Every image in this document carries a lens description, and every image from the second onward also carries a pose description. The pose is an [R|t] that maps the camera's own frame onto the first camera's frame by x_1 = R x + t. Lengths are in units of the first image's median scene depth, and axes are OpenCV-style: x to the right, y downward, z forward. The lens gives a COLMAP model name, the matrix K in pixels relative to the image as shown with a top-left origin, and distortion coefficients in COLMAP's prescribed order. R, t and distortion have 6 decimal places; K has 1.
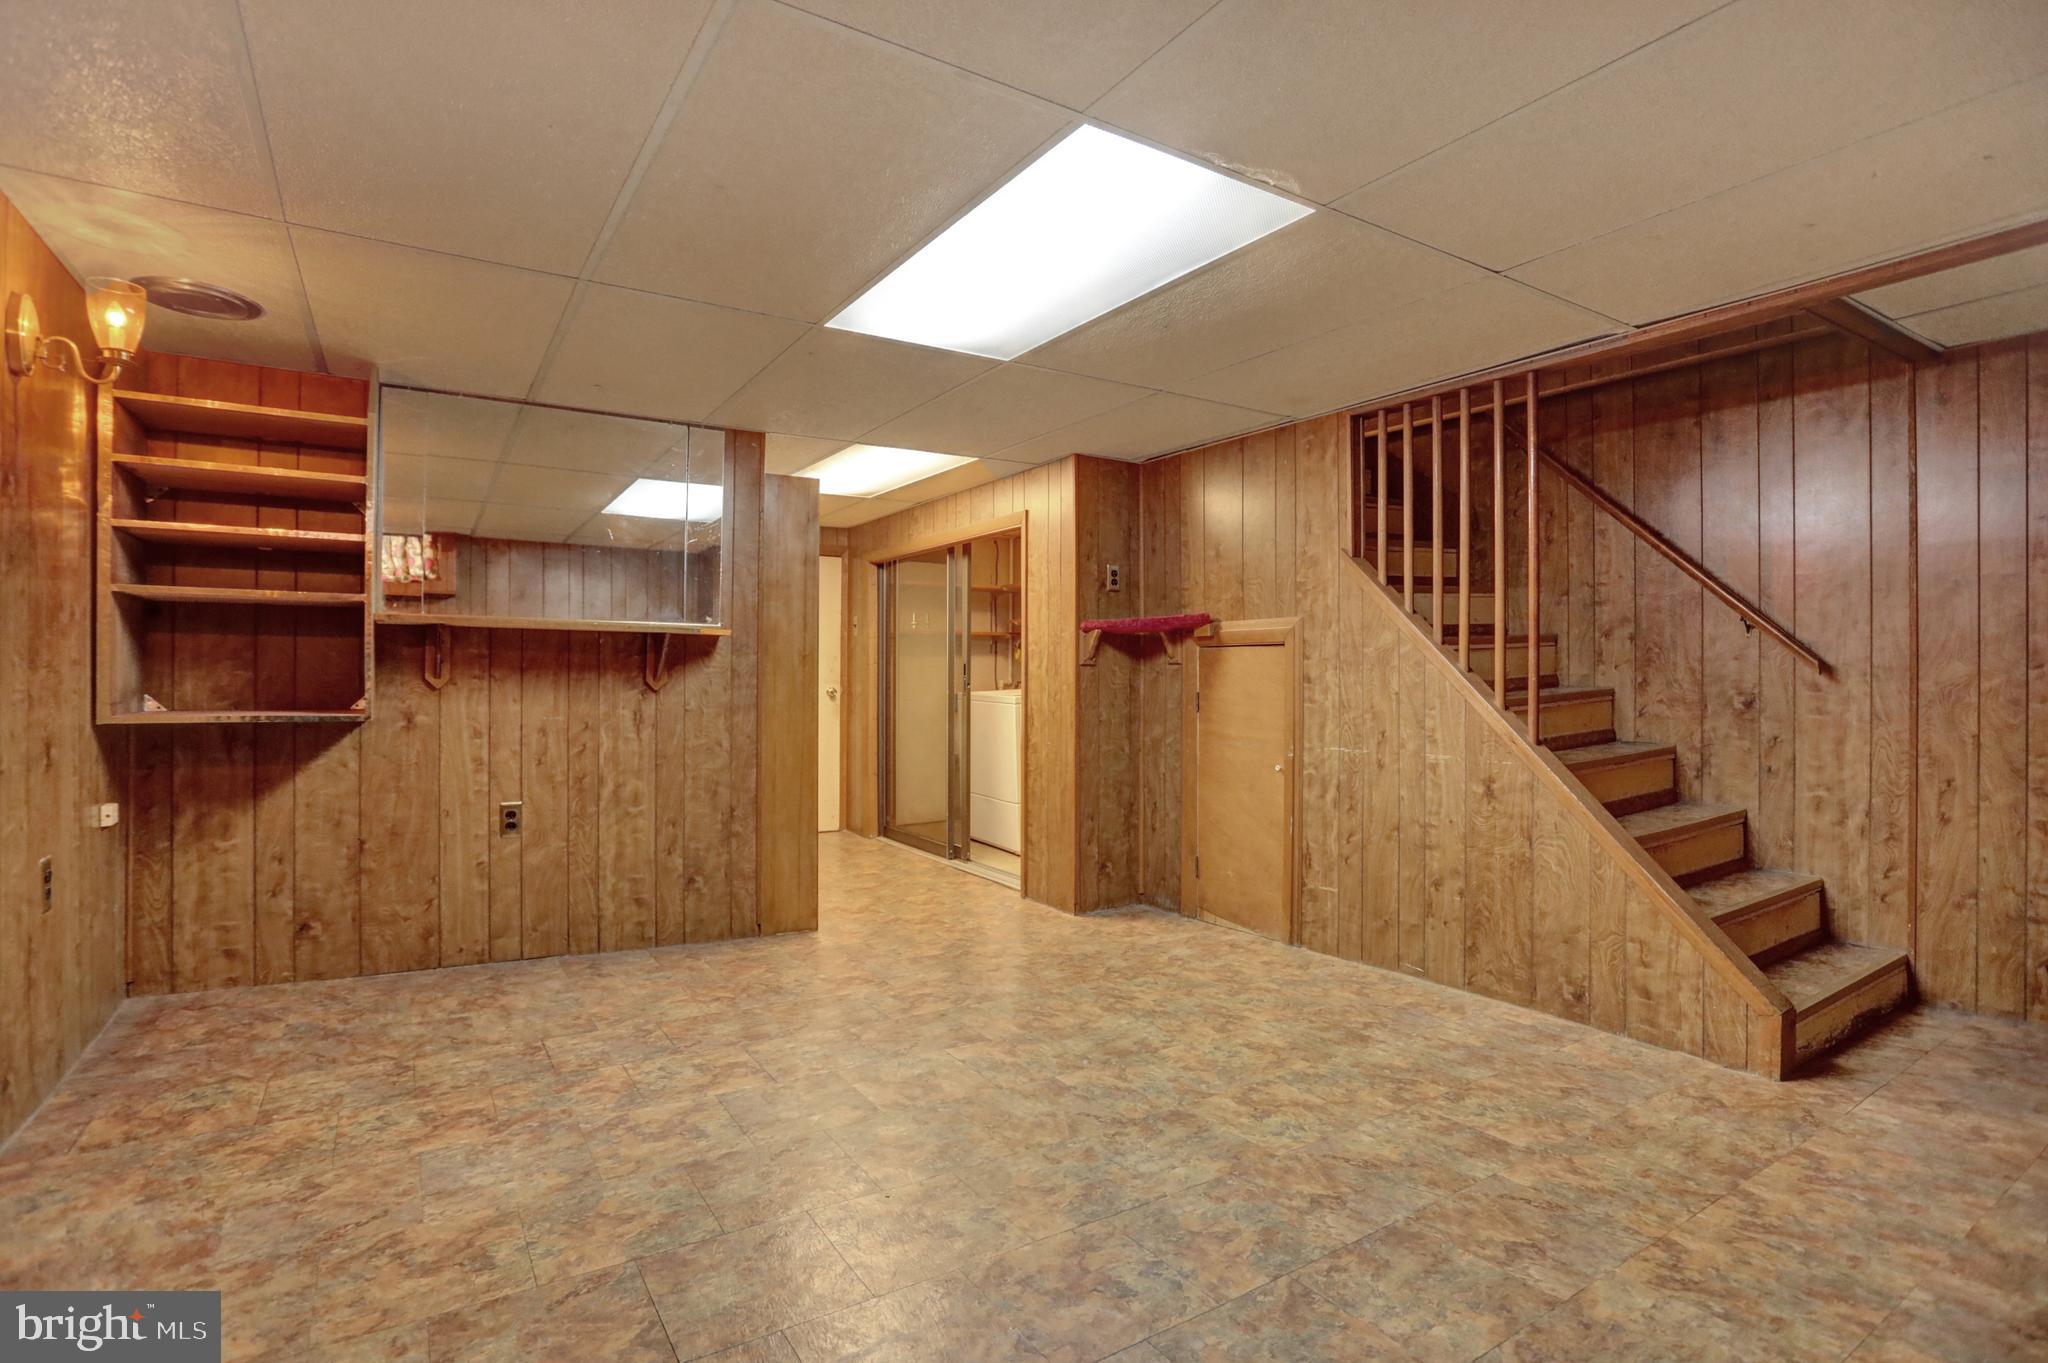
lens RADIAL K [[1001.5, 0, 982.1], [0, 1001.5, 674.2], [0, 0, 1]] dist [-0.076629, 0.037680]
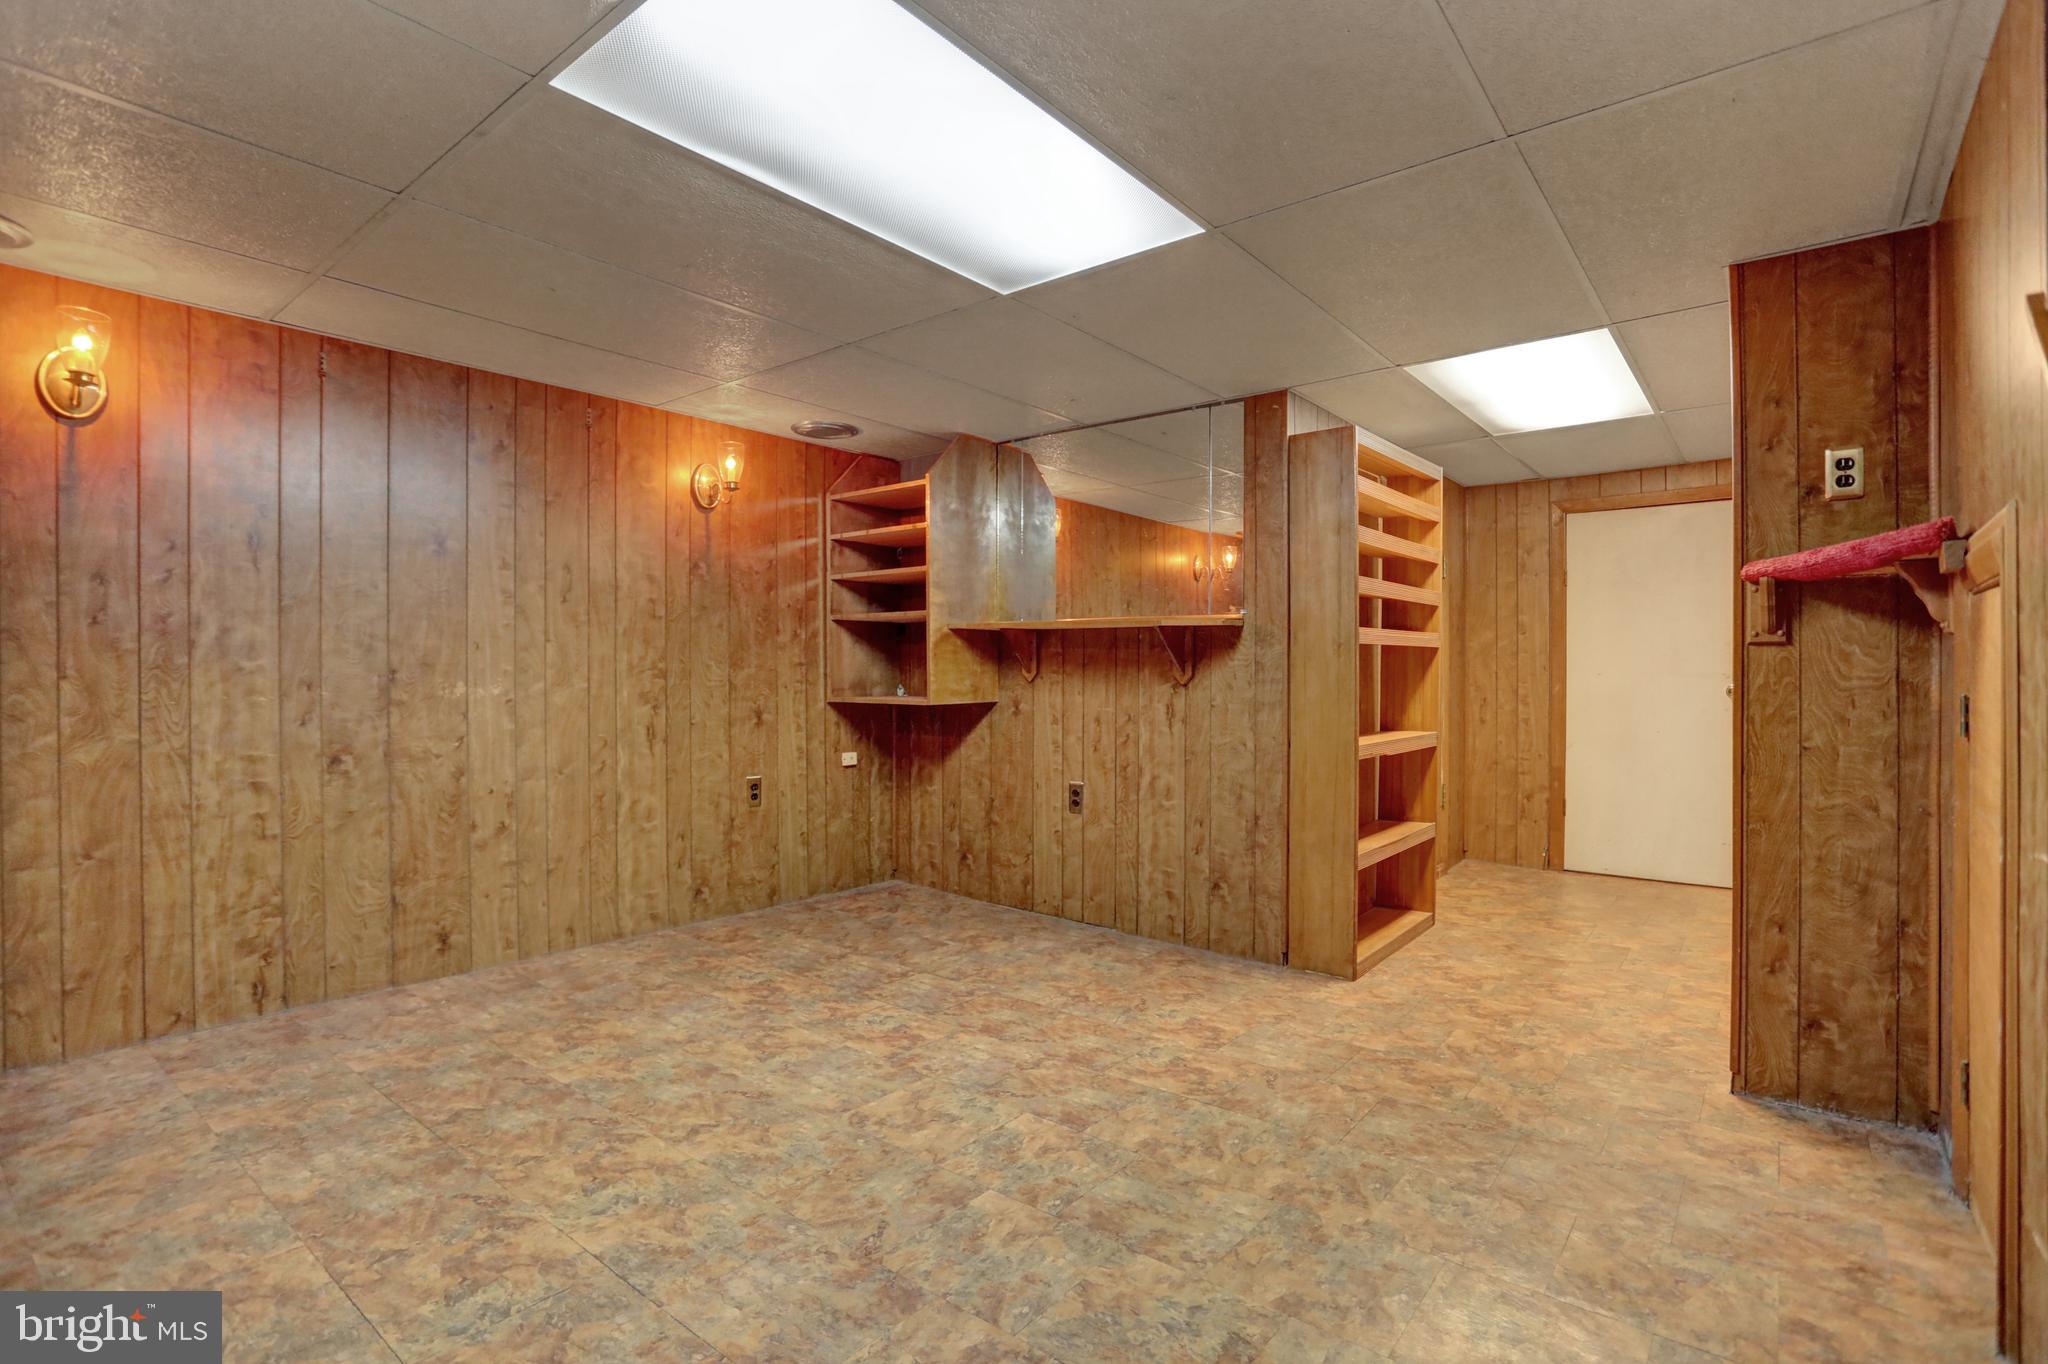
lens RADIAL K [[978.4, 0, 1021.8], [0, 978.4, 677.8], [0, 0, 1]] dist [-0.074707, 0.032217]
pose [[0.340609, -0.000423, -0.940205, 0.687957], [0.006989, 0.999973, 0.002082, 0.008155], [0.940179, -0.007280, 0.340603, 0.680364]]
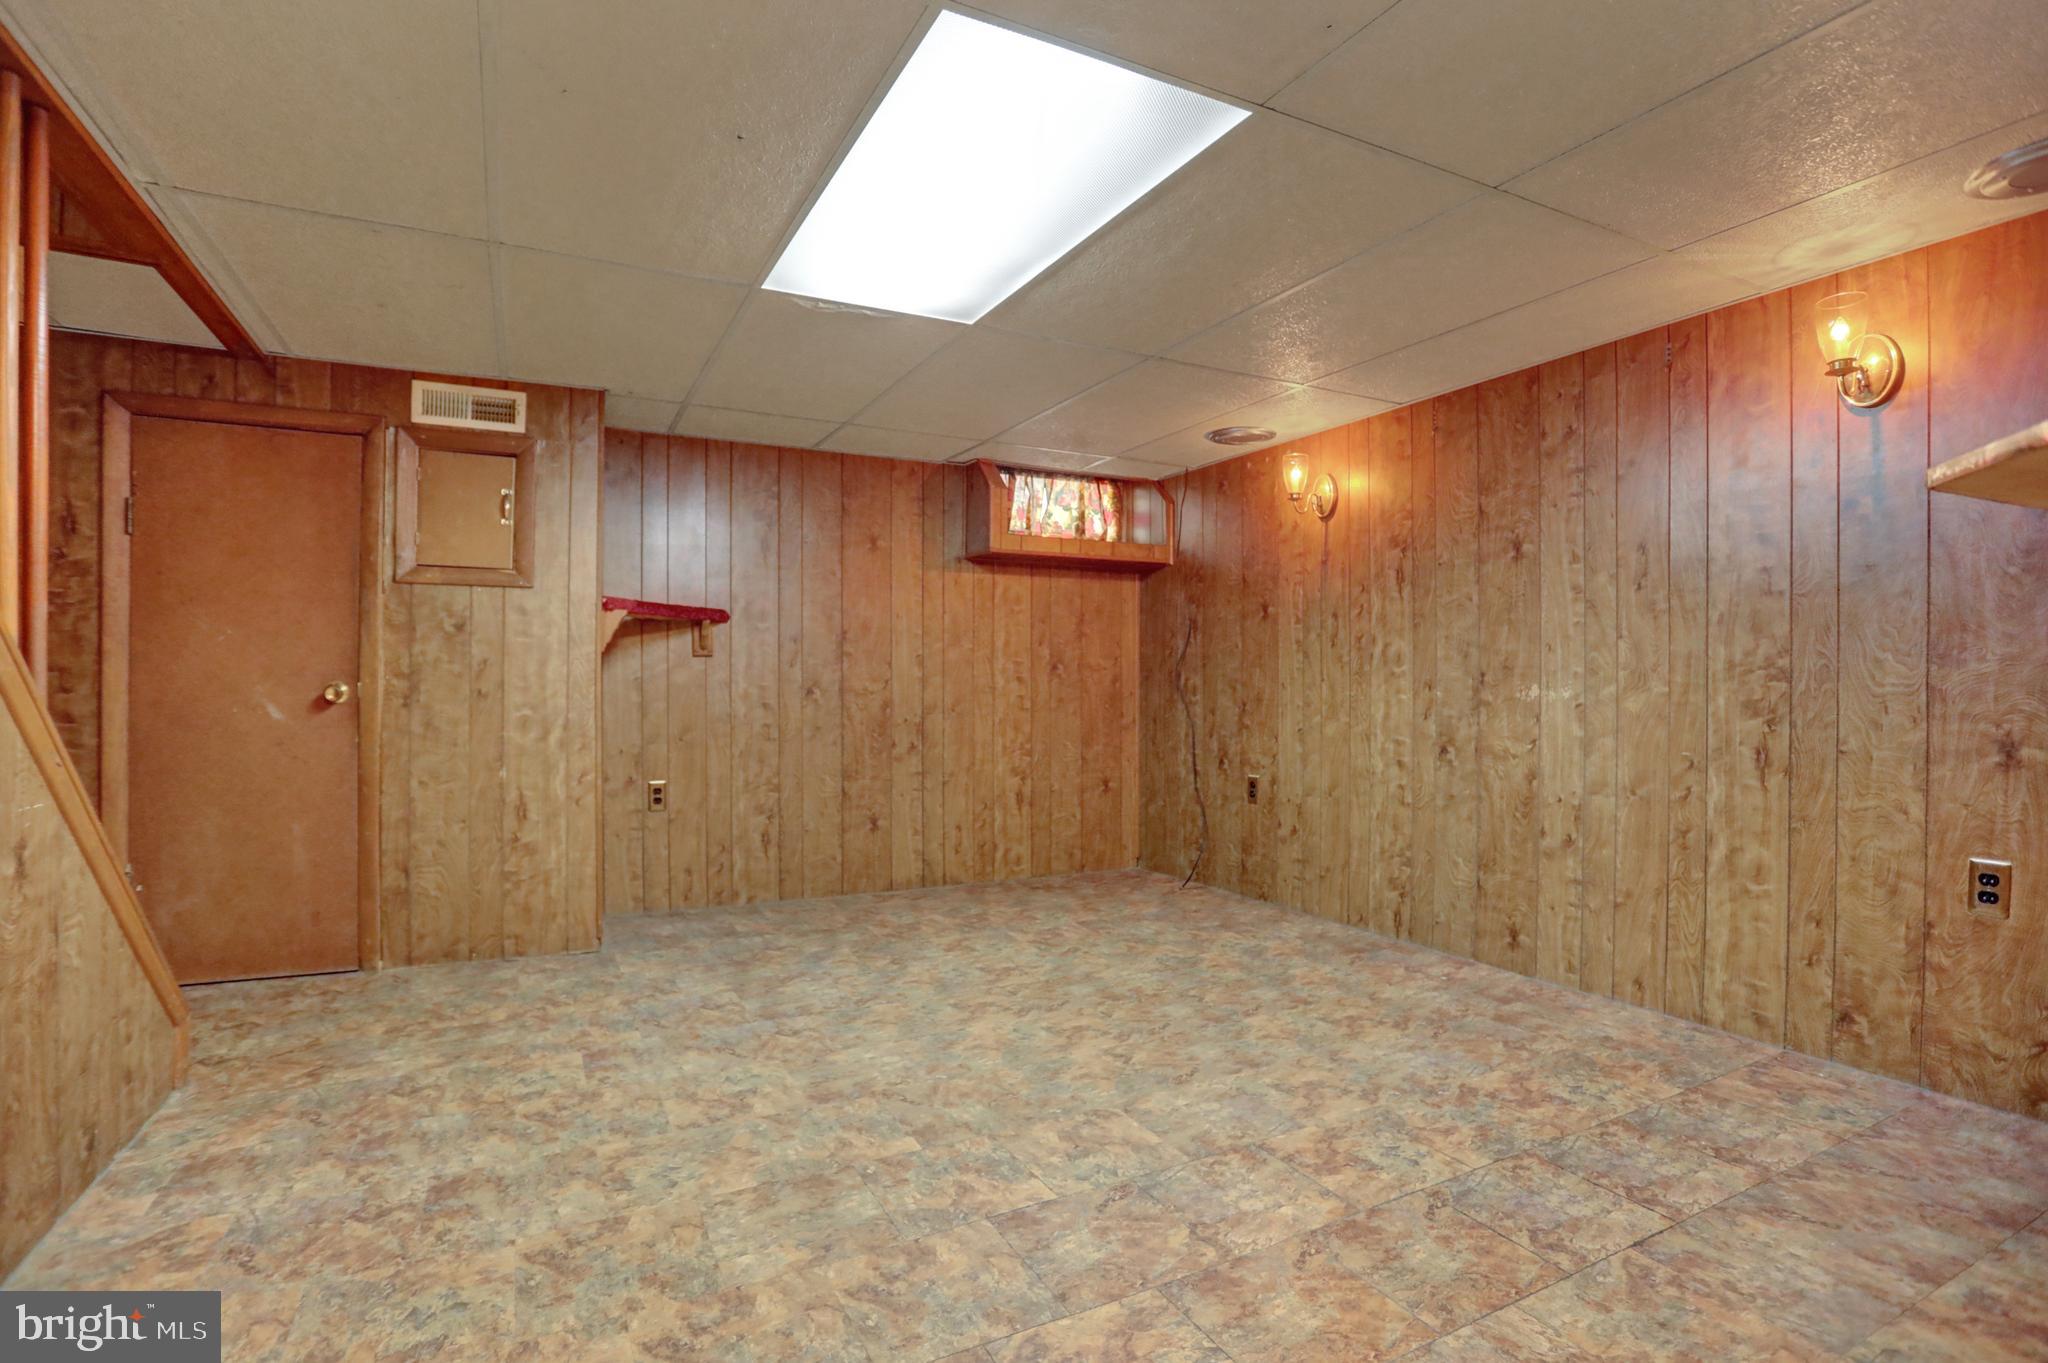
lens RADIAL K [[978.4, 0, 1021.8], [0, 978.4, 677.3], [0, 0, 1]] dist [-0.074707, 0.032217]
pose [[-0.998224, -0.005527, 0.059316, -0.048393], [-0.006359, 0.999884, -0.013856, 0.021419], [-0.059233, -0.014209, -0.998143, 1.586273]]
